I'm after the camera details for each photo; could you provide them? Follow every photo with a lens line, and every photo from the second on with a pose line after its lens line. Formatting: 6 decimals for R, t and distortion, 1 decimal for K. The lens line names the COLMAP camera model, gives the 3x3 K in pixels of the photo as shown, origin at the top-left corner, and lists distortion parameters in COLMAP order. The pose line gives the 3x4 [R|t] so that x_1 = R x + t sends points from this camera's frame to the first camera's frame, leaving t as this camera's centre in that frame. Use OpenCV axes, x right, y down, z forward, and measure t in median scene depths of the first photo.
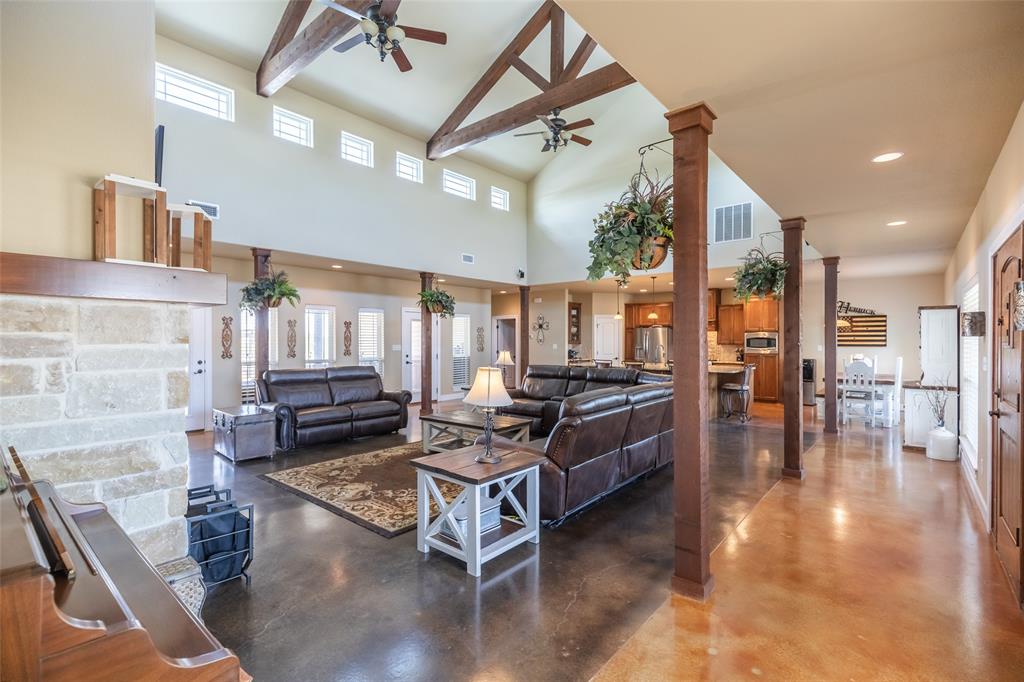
lens RADIAL K [[468.6, 0, 510.9], [0, 468.6, 343.8], [0, 0, 1]] dist [0.000905, 0.000027]
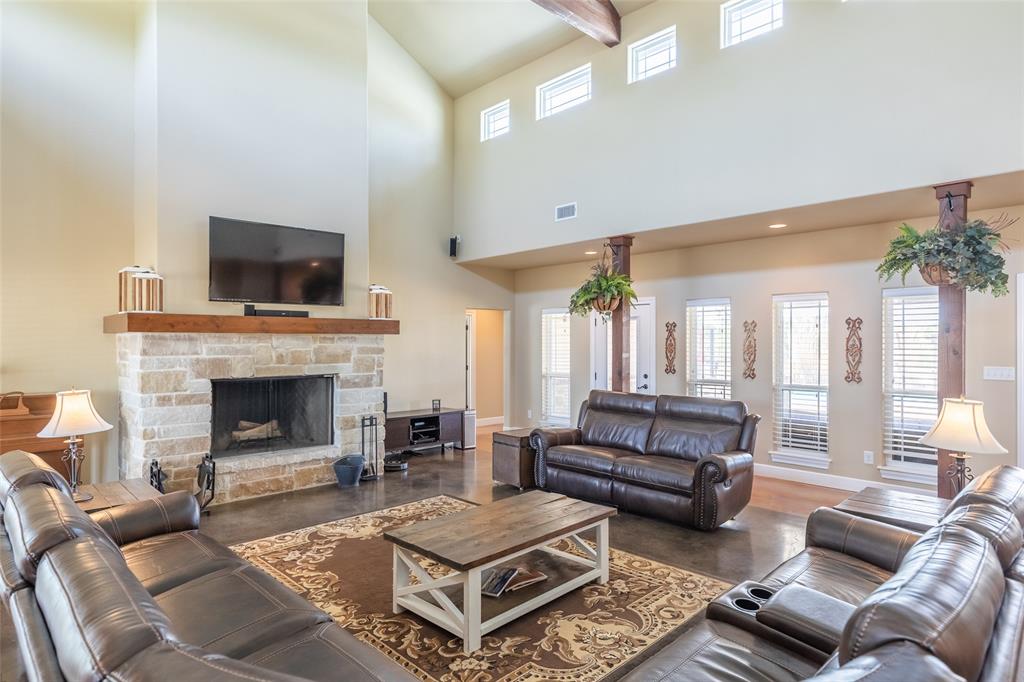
lens RADIAL K [[563.0, 0, 510.3], [0, 563.0, 339.5], [0, 0, 1]] dist [-0.003884, 0.000360]
pose [[-0.085675, -0.011835, -0.996253, 0.611286], [-0.013033, 0.999857, -0.010757, -0.022289], [0.996238, 0.012063, -0.085817, 1.283230]]
